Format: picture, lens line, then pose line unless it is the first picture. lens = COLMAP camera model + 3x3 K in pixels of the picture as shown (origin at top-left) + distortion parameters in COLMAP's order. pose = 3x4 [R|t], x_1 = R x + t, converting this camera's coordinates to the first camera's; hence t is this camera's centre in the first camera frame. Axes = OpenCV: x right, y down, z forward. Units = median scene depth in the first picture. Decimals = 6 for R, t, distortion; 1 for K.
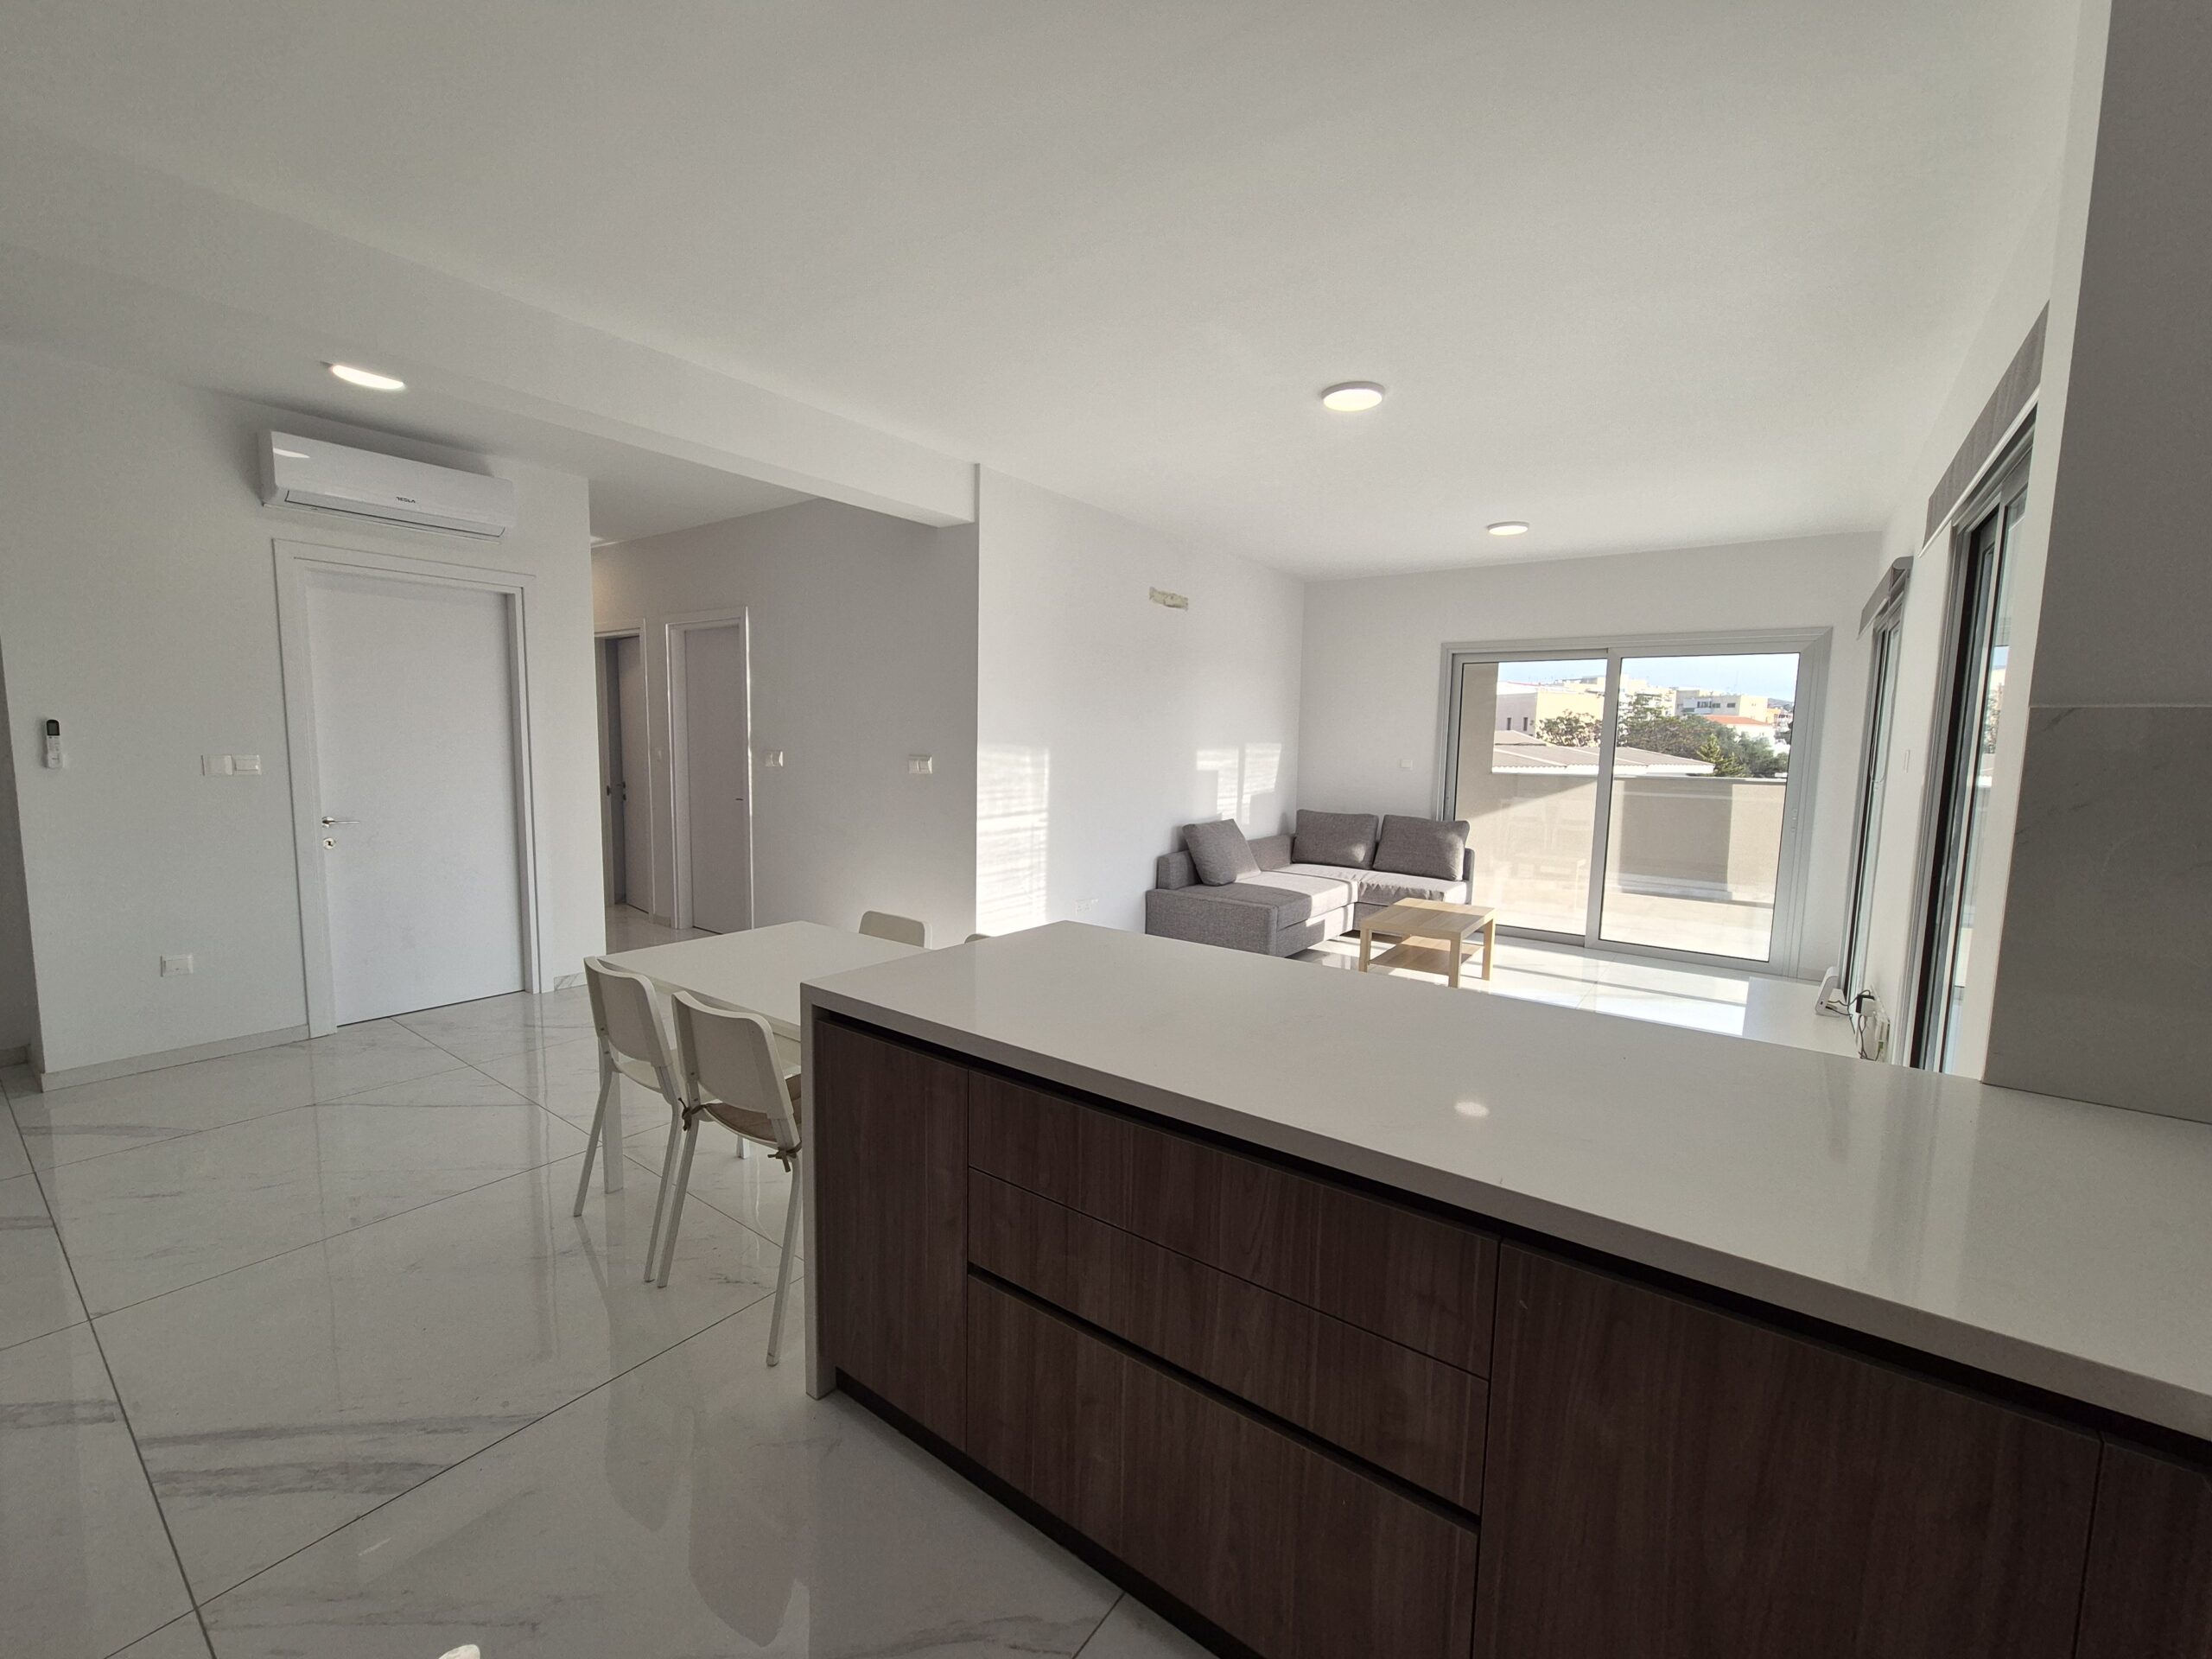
lens RADIAL K [[905.9, 0, 1109.3], [0, 905.9, 830.8], [0, 0, 1]] dist [-0.000604, 0.000865]
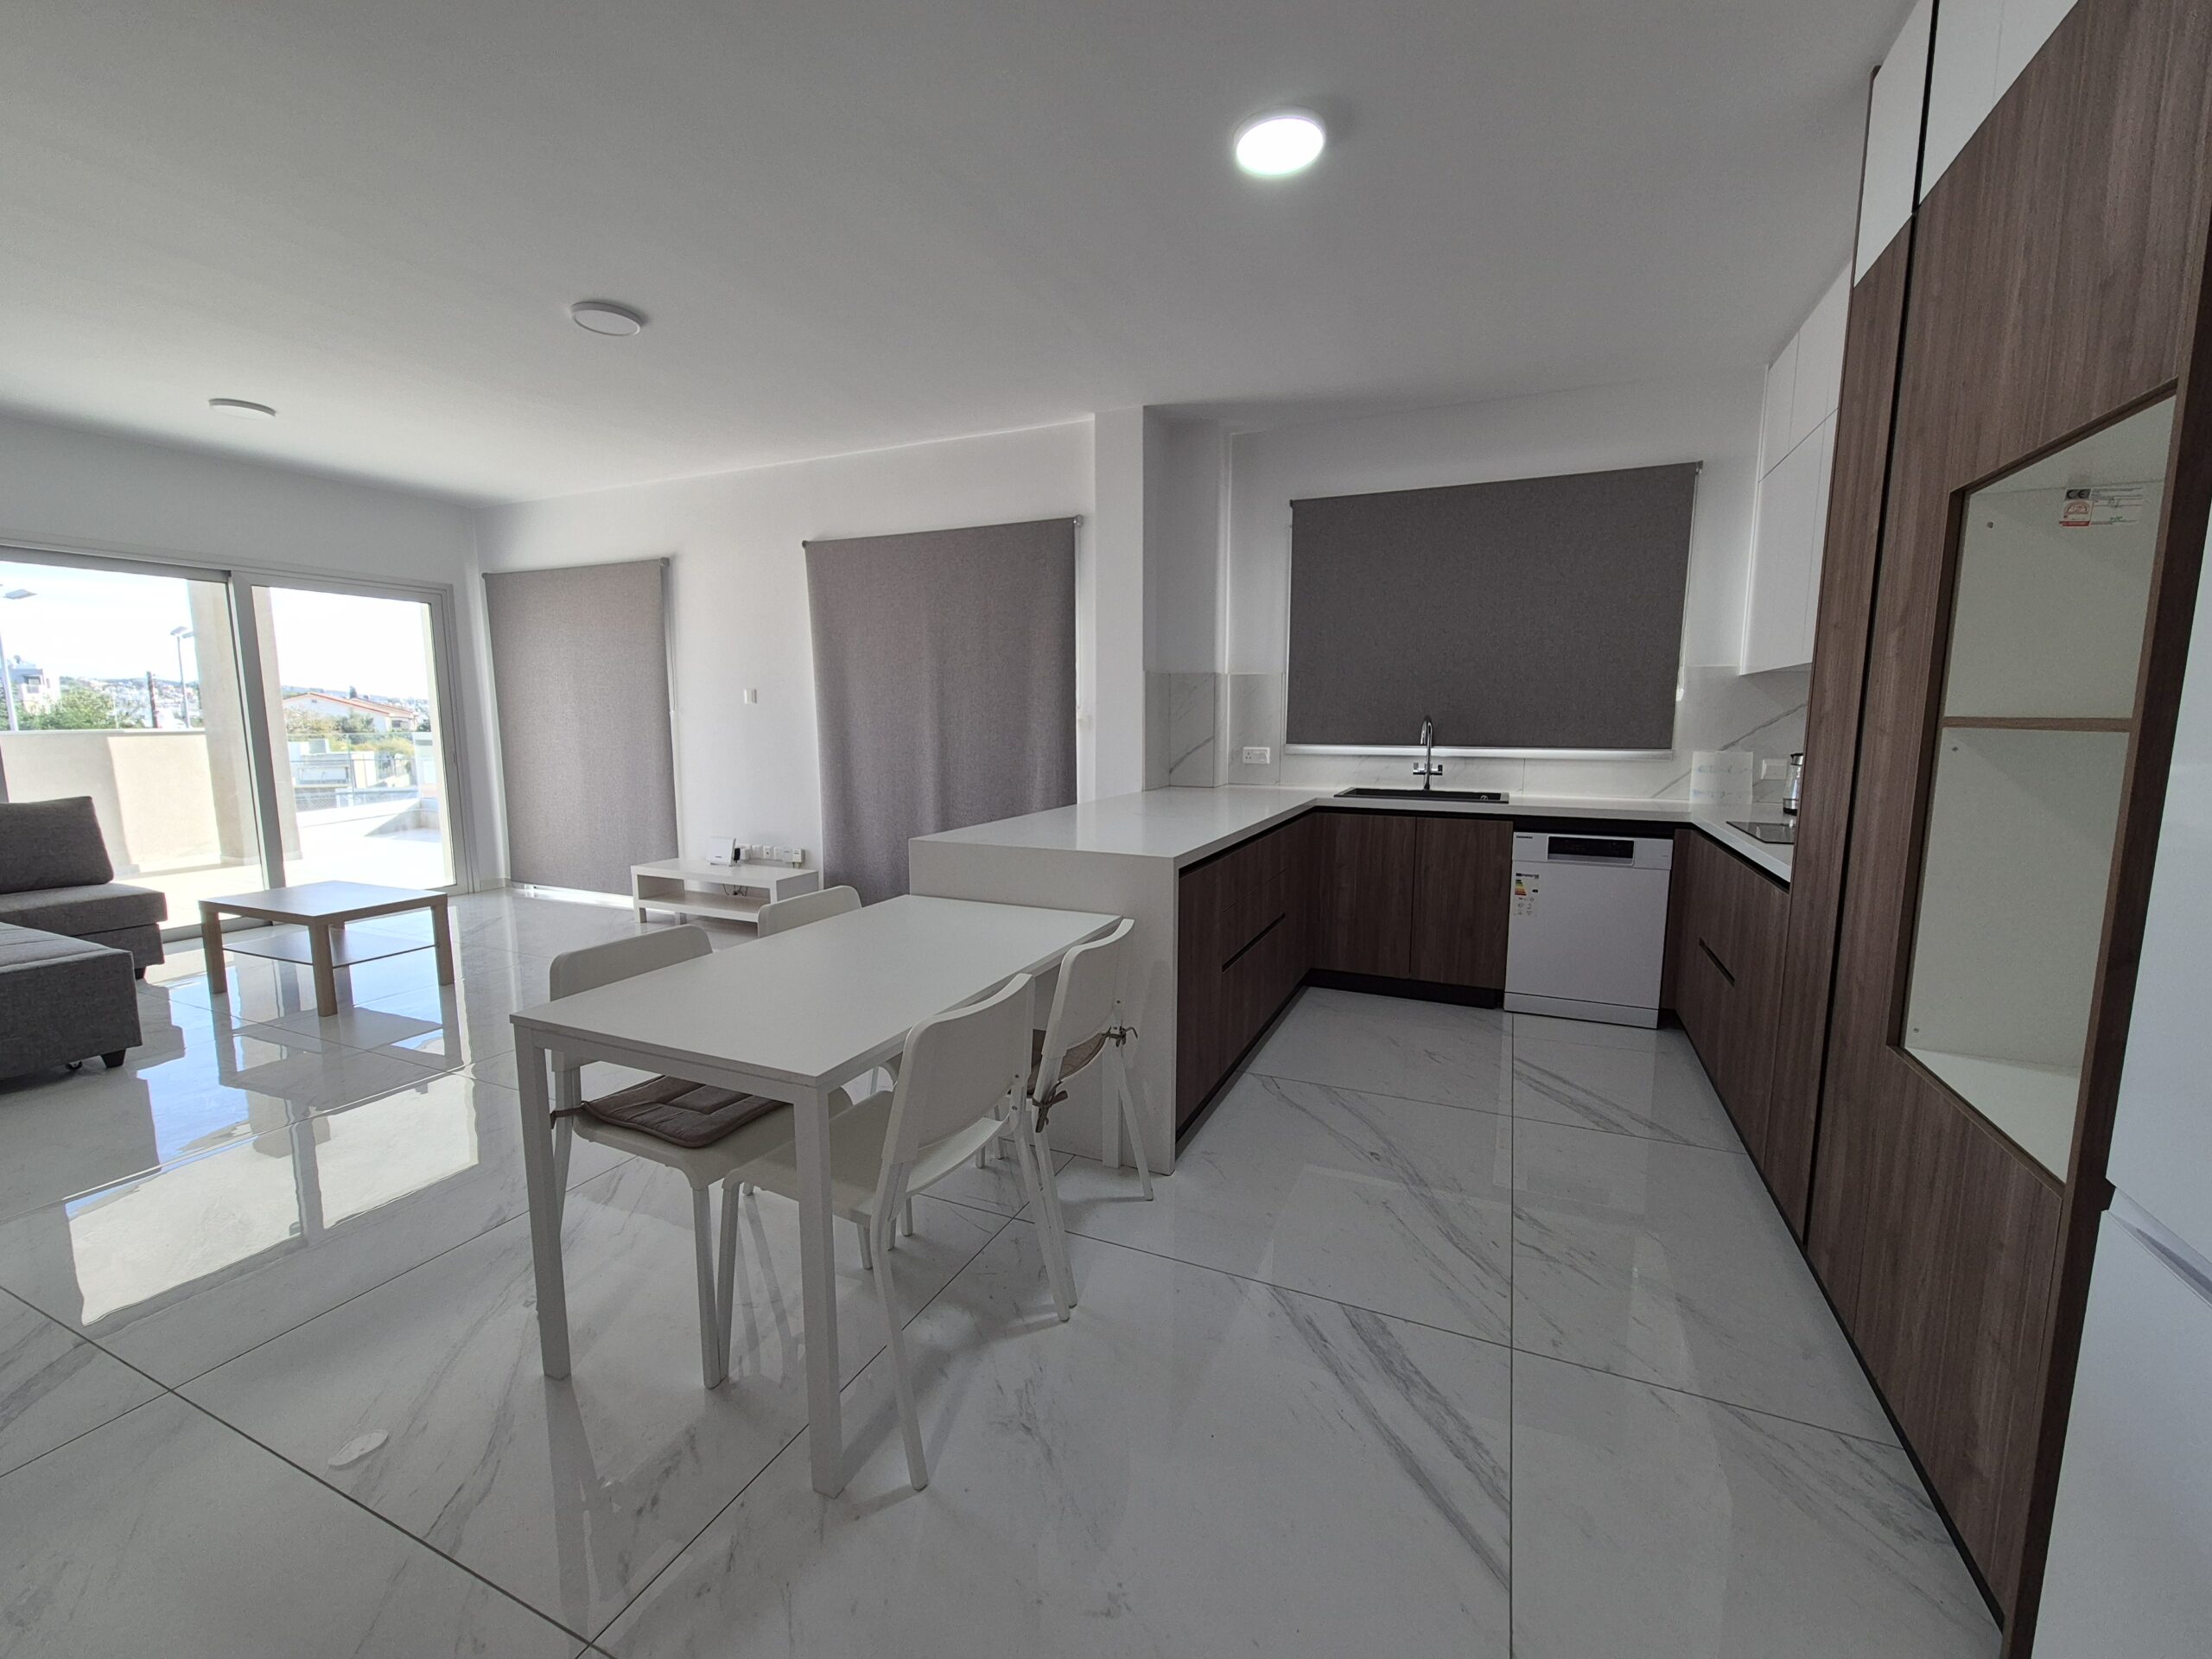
lens RADIAL K [[905.9, 0, 1105.5], [0, 905.9, 828.3], [0, 0, 1]] dist [-0.000604, 0.000865]
pose [[-0.211116, -0.144288, 0.966753, -0.641479], [0.095097, 0.981321, 0.167229, -0.042173], [-0.972824, 0.127240, -0.193451, 0.544878]]
